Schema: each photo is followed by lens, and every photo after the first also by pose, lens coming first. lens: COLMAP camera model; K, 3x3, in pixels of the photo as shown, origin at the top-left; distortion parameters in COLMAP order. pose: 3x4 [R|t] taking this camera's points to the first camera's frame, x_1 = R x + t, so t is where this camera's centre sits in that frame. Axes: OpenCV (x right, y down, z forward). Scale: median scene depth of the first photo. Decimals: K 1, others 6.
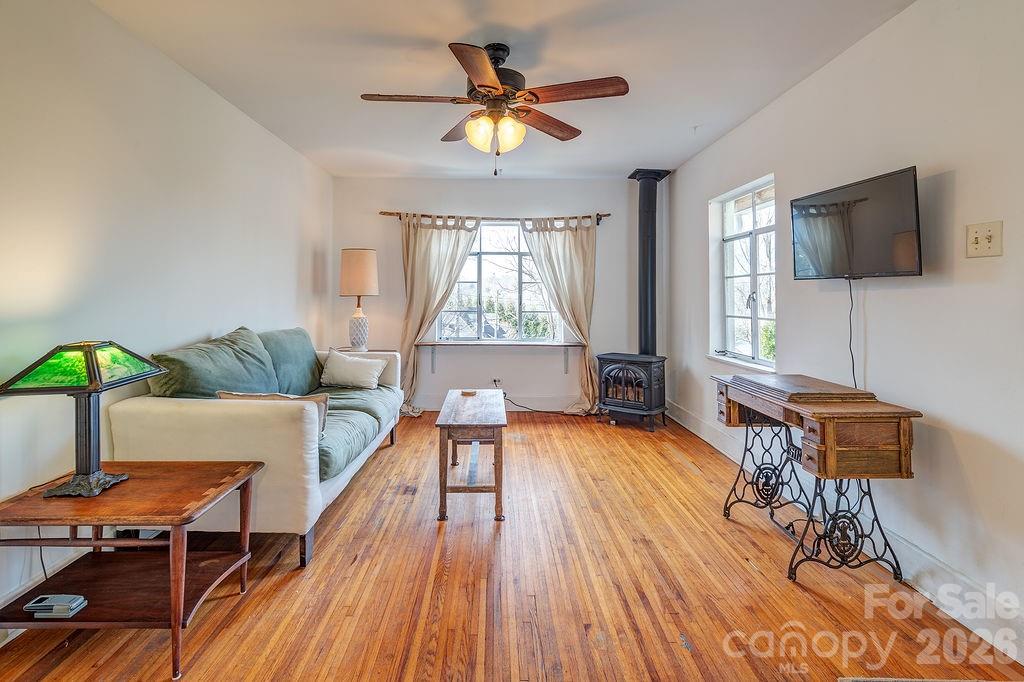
lens RADIAL K [[468.3, 0, 497.1], [0, 468.3, 287.4], [0, 0, 1]] dist [0.016175, -0.010914]
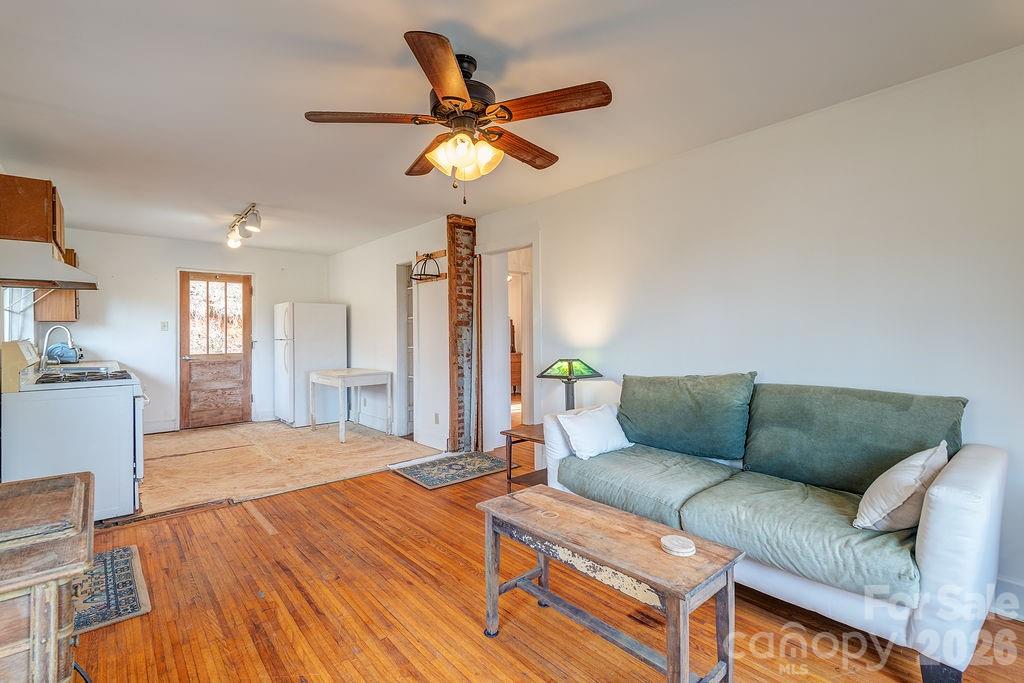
lens RADIAL K [[468.3, 0, 504.0], [0, 468.3, 337.2], [0, 0, 1]] dist [0.016175, -0.010914]
pose [[-0.762441, 0.005881, -0.647031, 0.487150], [0.010283, 0.999943, -0.003028, 0.014255], [0.646976, -0.008962, -0.762457, 1.622637]]
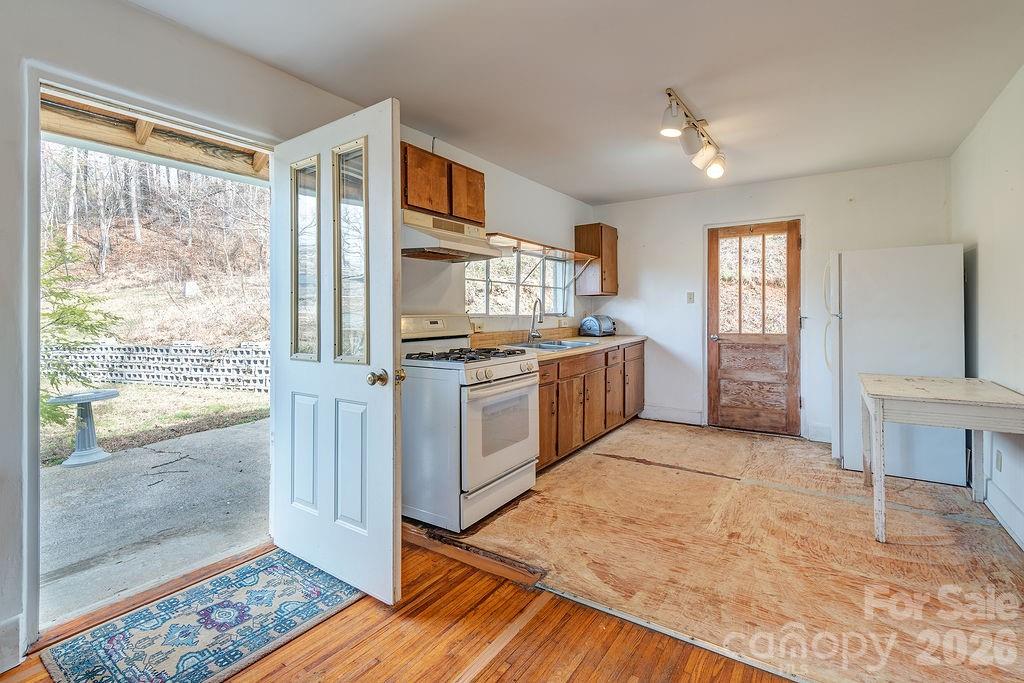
lens RADIAL K [[468.3, 0, 524.8], [0, 468.3, 316.8], [0, 0, 1]] dist [0.016175, -0.010914]
pose [[-0.837382, -0.003451, 0.546607, -0.232920], [-0.002783, 0.999994, 0.002051, 0.011537], [-0.546611, 0.000197, -0.837387, 0.763081]]
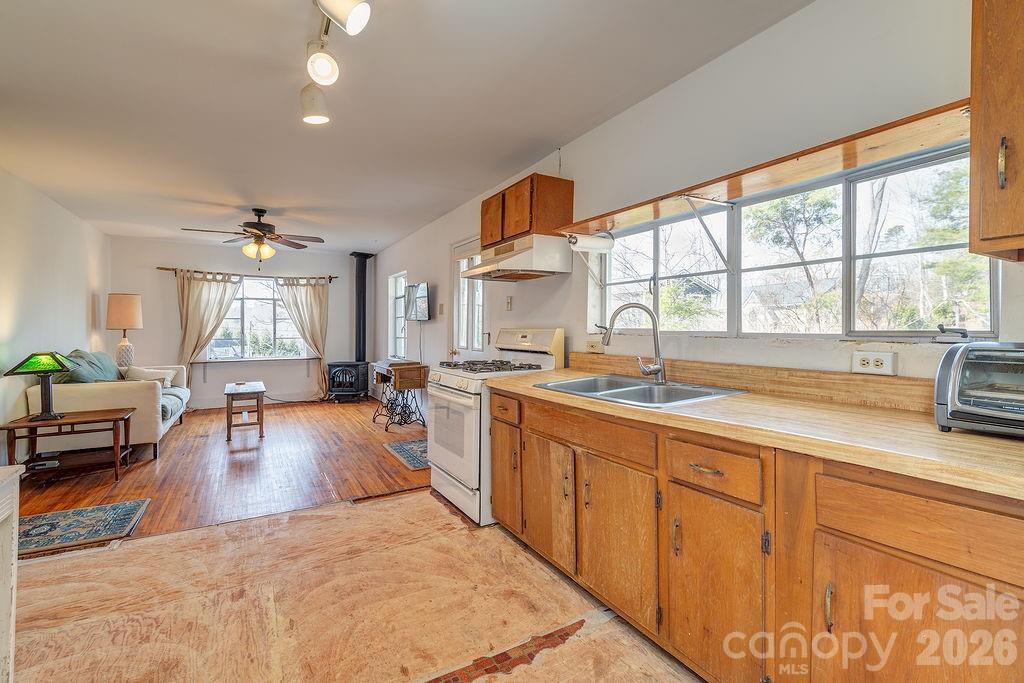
lens RADIAL K [[468.3, 0, 516.0], [0, 468.3, 314.7], [0, 0, 1]] dist [0.016175, -0.010914]
pose [[0.868357, 0.000679, 0.495940, -0.047395], [0.002426, 0.999981, -0.005616, -0.025125], [-0.495935, 0.006080, 0.868339, -1.313412]]
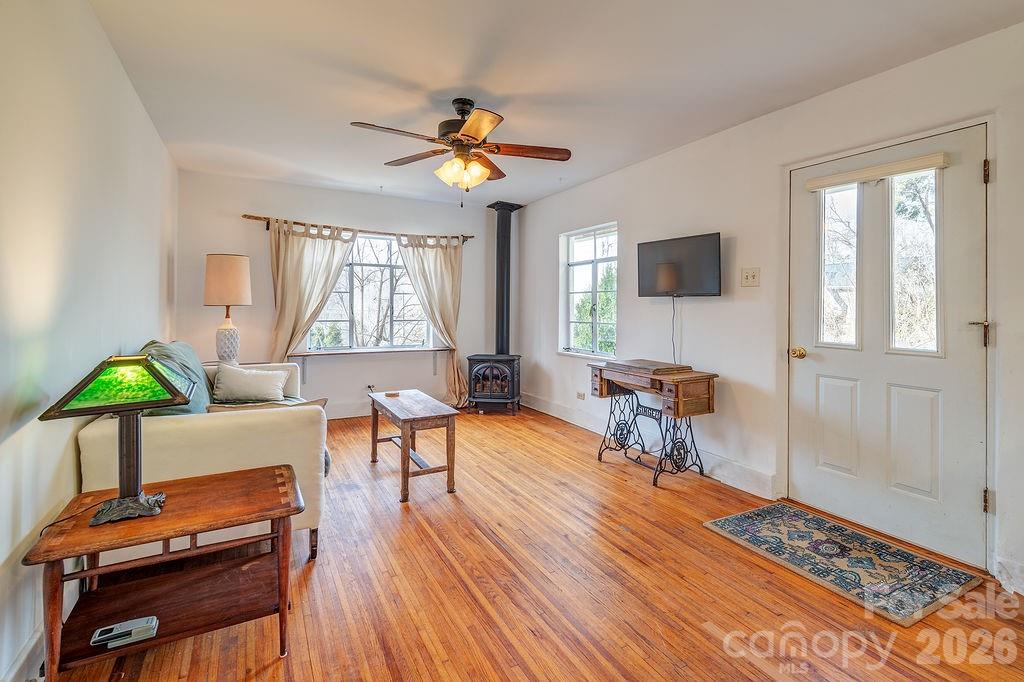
lens RADIAL K [[468.3, 0, 500.7], [0, 468.3, 306.7], [0, 0, 1]] dist [0.016175, -0.010914]
pose [[0.884105, 0.001823, 0.467284, -0.446536], [-0.011750, 0.999763, 0.018332, -0.005216], [-0.467140, -0.021698, 0.883917, -0.112757]]
